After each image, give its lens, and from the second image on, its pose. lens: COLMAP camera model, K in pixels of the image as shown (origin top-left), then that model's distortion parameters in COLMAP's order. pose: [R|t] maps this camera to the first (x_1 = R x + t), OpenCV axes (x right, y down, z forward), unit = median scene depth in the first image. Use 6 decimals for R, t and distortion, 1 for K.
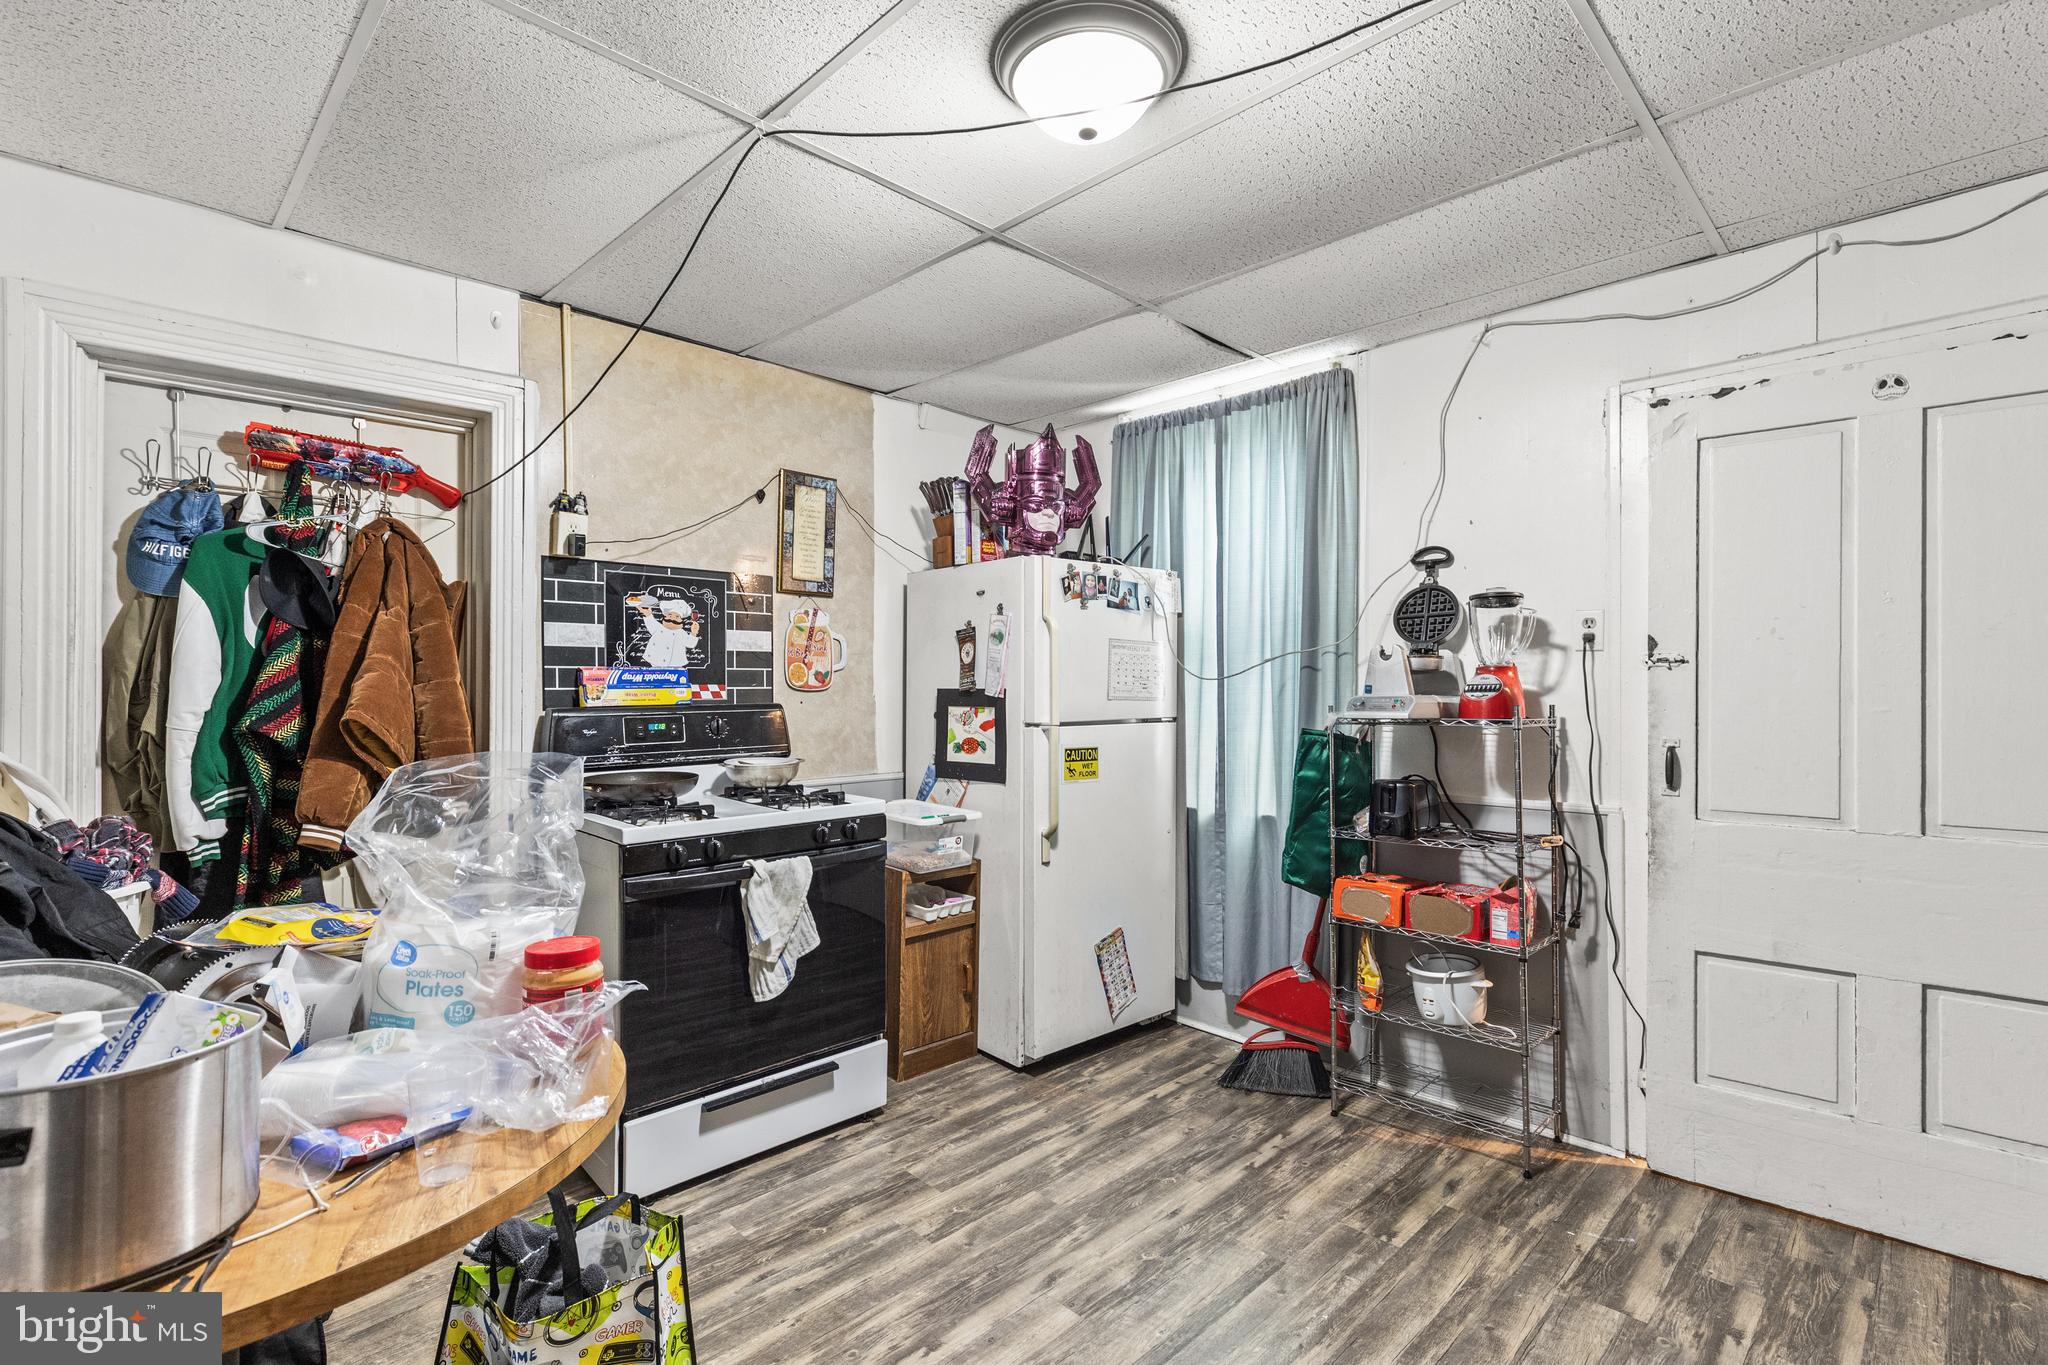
lens RADIAL K [[928.0, 0, 1013.4], [0, 928.0, 690.7], [0, 0, 1]] dist [0.003355, 0.000043]
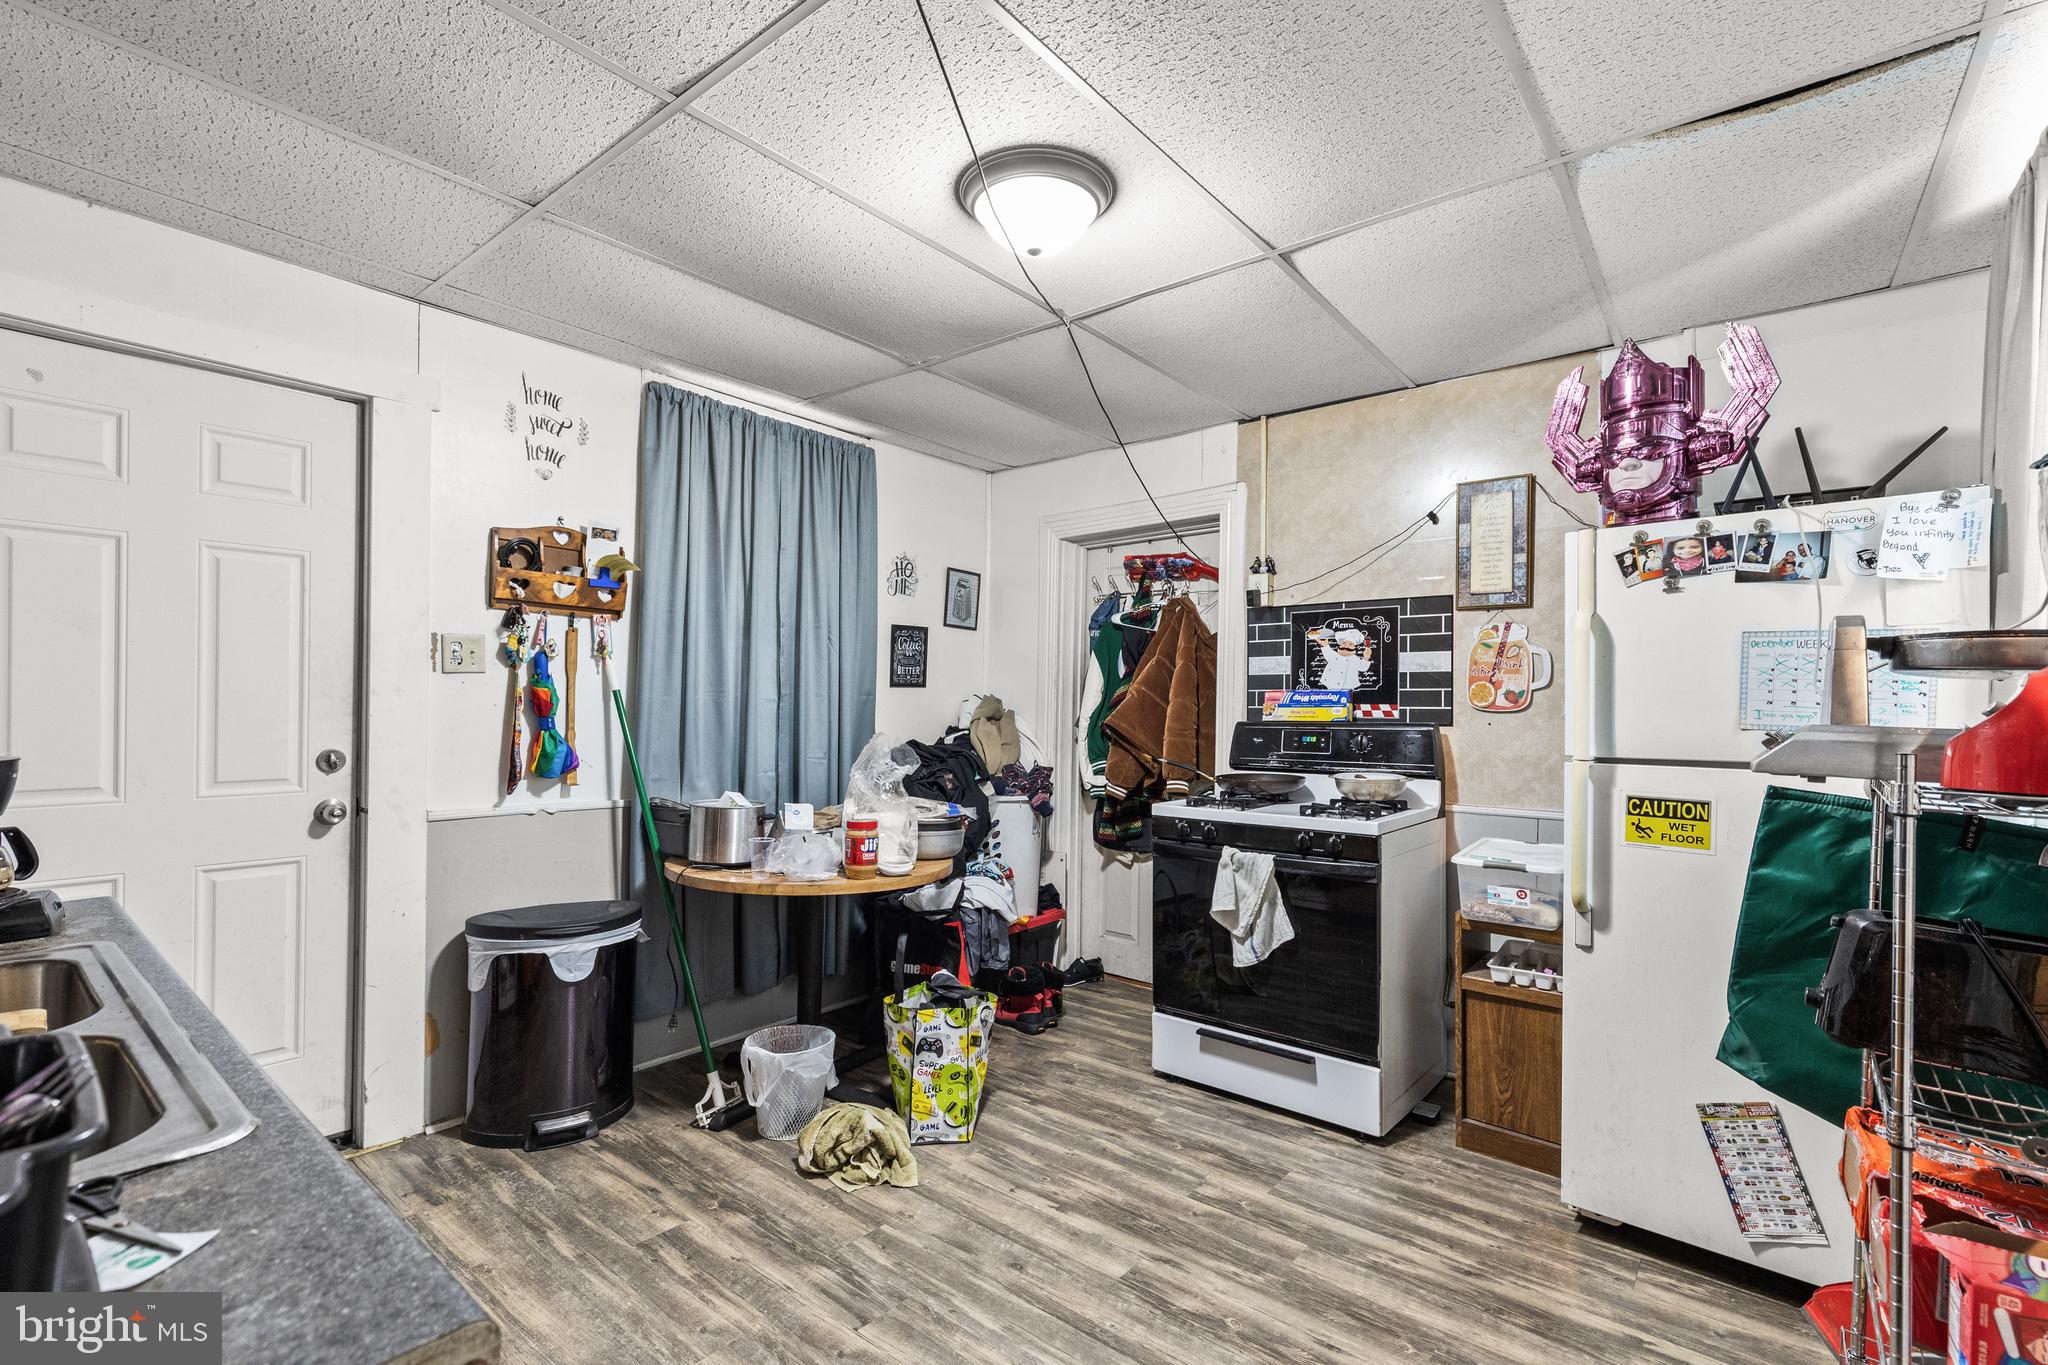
lens RADIAL K [[919.5, 0, 1020.7], [0, 919.5, 705.4], [0, 0, 1]] dist [0.001679, 0.000207]
pose [[0.112910, 0.001164, -0.993605, 0.727886], [-0.013881, 0.999904, -0.000406, 0.000916], [0.993508, 0.013838, 0.112915, 0.483584]]
